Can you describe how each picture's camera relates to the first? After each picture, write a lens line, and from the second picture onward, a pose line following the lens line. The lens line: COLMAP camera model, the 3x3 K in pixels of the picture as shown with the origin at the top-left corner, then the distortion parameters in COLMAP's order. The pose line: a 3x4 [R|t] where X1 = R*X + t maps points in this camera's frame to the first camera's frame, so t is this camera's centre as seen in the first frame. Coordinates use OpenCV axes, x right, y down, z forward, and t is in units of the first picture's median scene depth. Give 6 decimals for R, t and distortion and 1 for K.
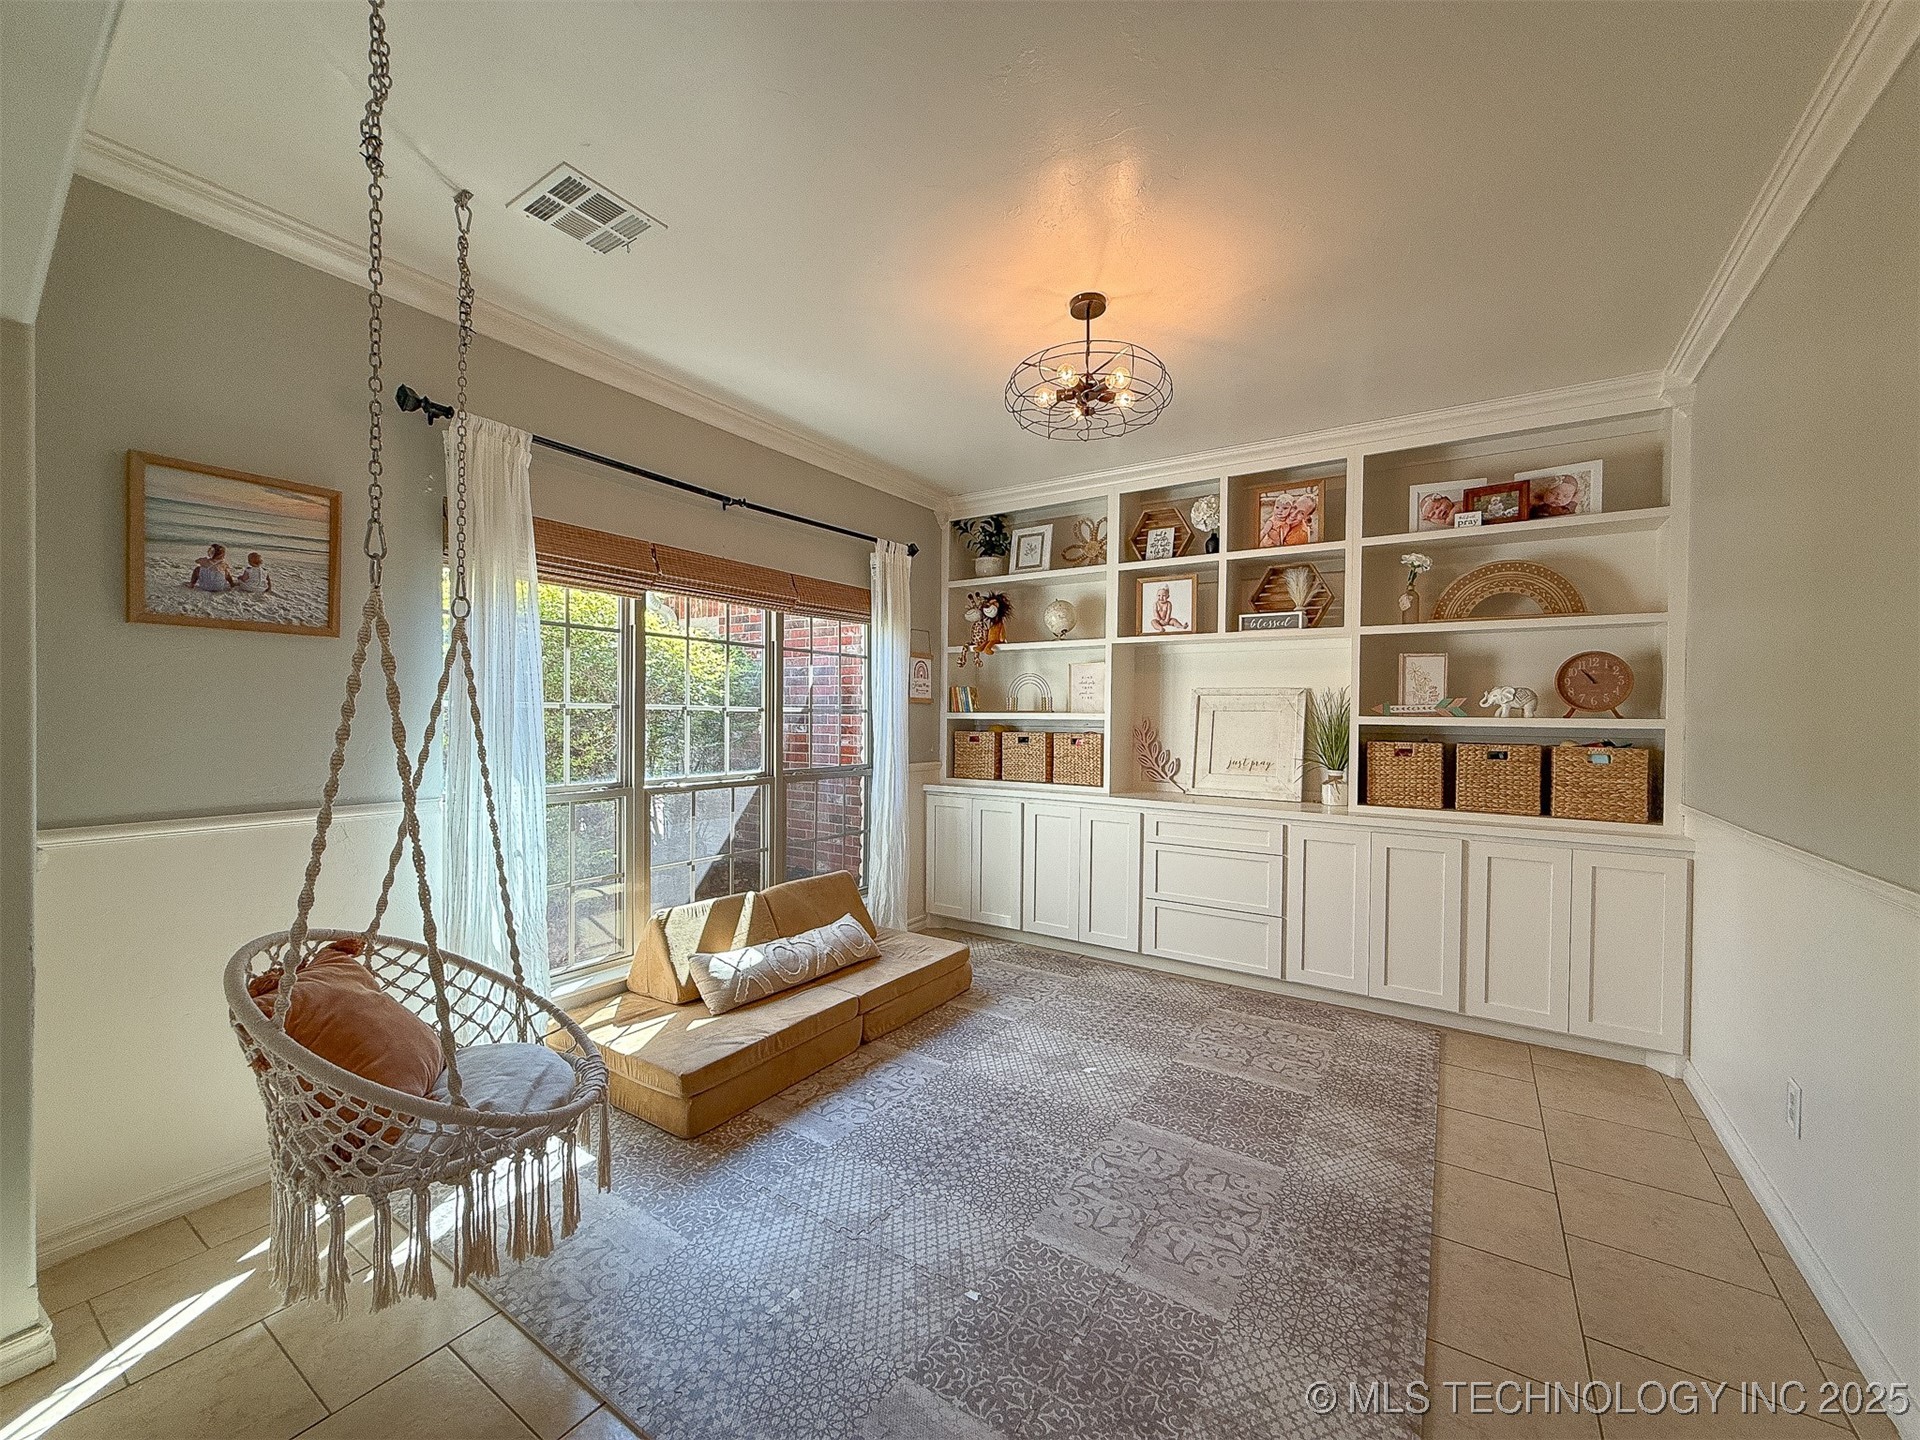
lens RADIAL K [[770.6, 0, 963.2], [0, 770.6, 721.0], [0, 0, 1]] dist [-0.000310, 0.000903]
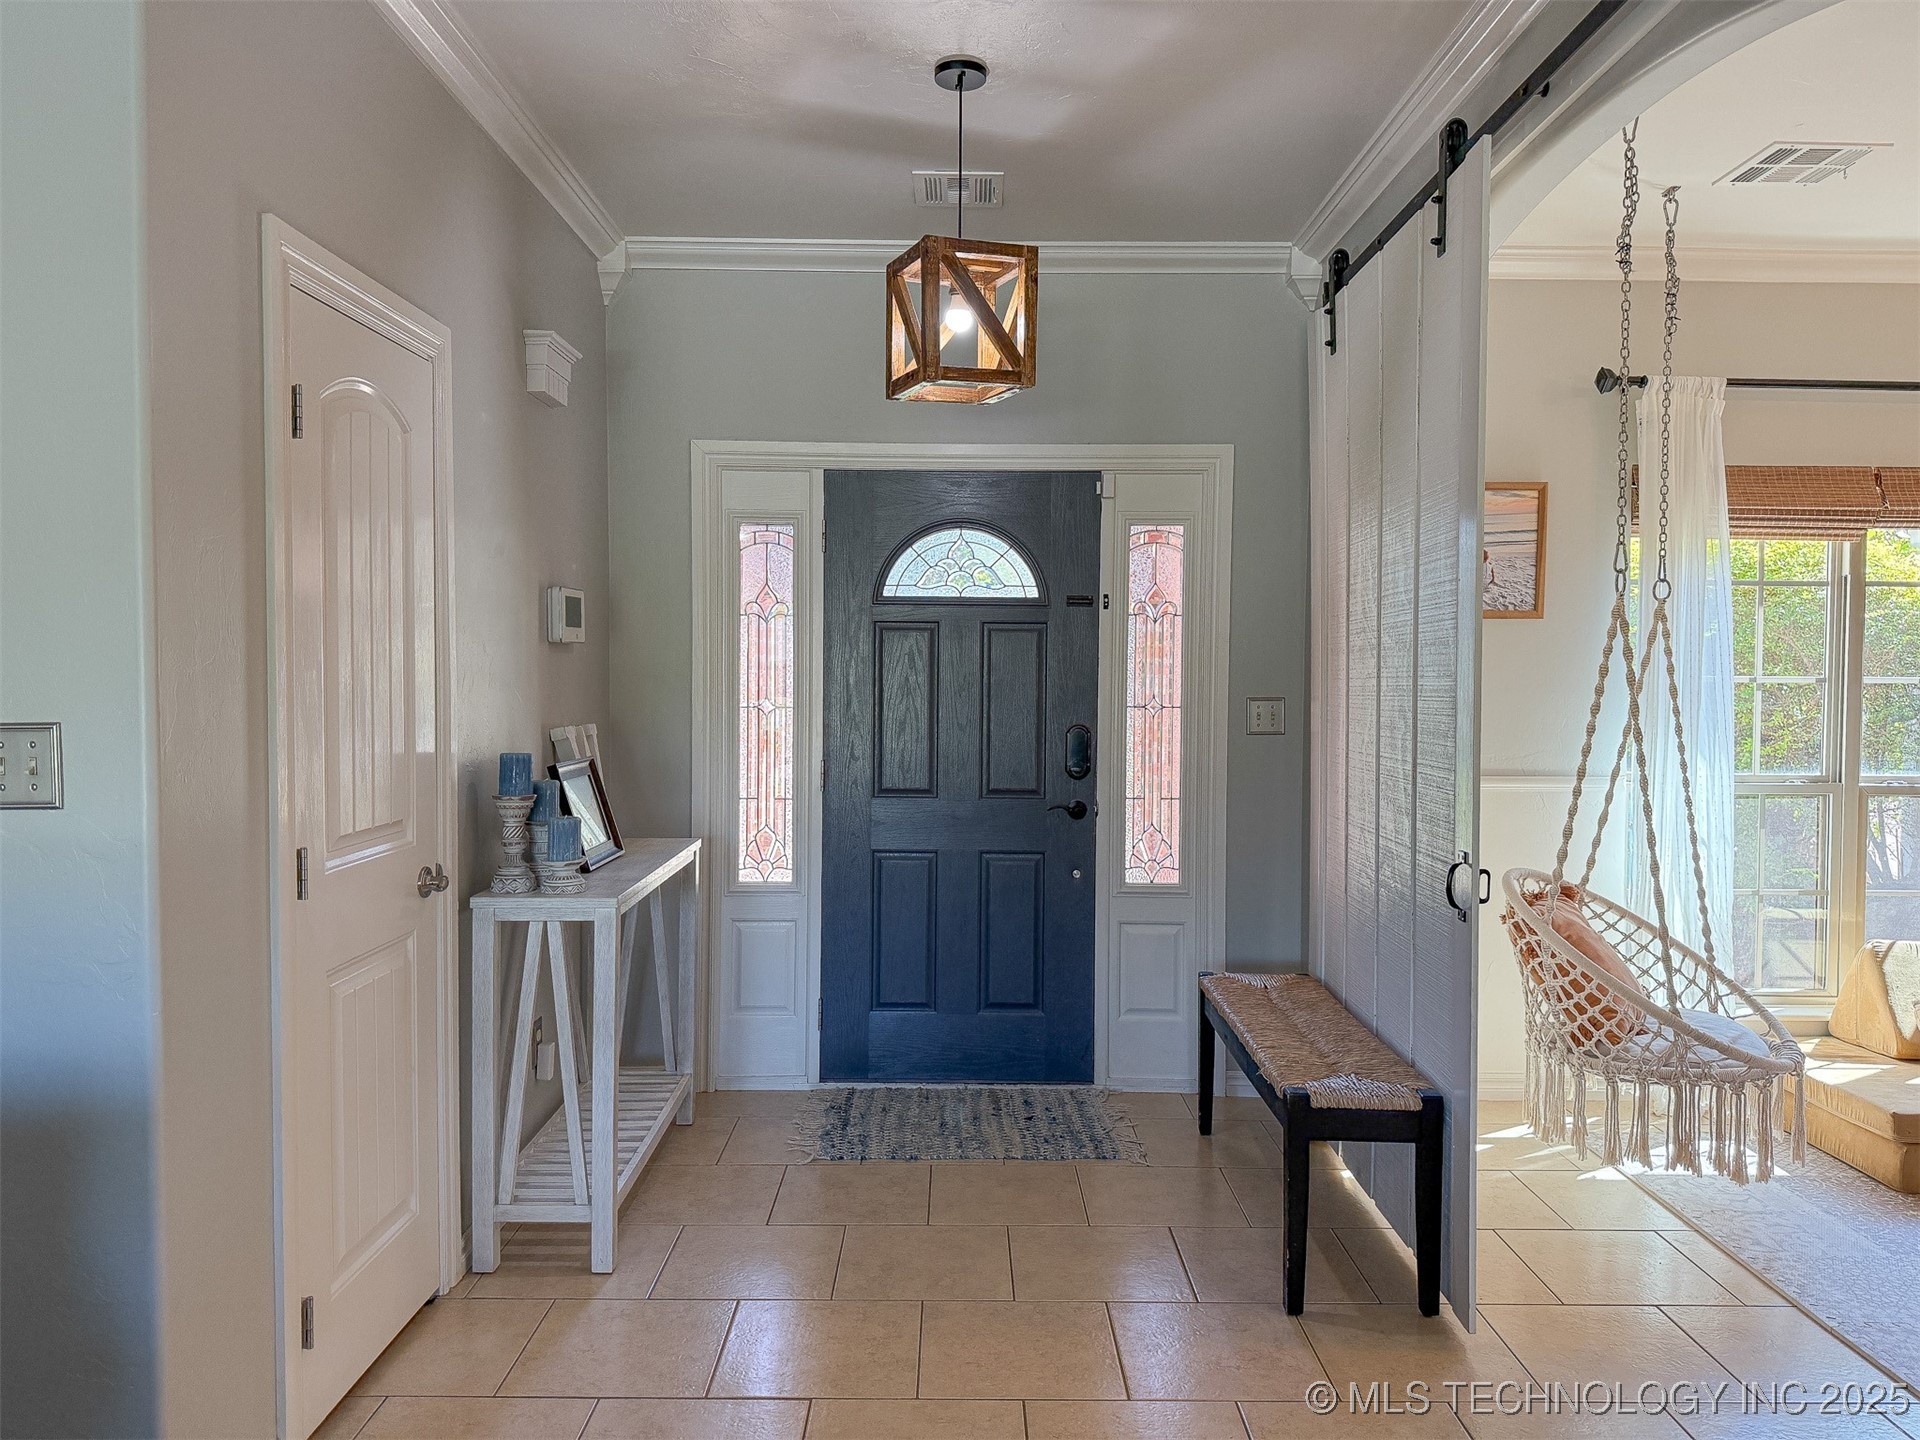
lens RADIAL K [[1336.0, 0, 964.2], [0, 1336.0, 717.6], [0, 0, 1]] dist [0.007504, -0.016380]
pose [[0.544990, 0.021774, -0.838160, 0.314291], [-0.006091, 0.999739, 0.022011, -0.007103], [0.838421, -0.006891, 0.544980, -0.692706]]
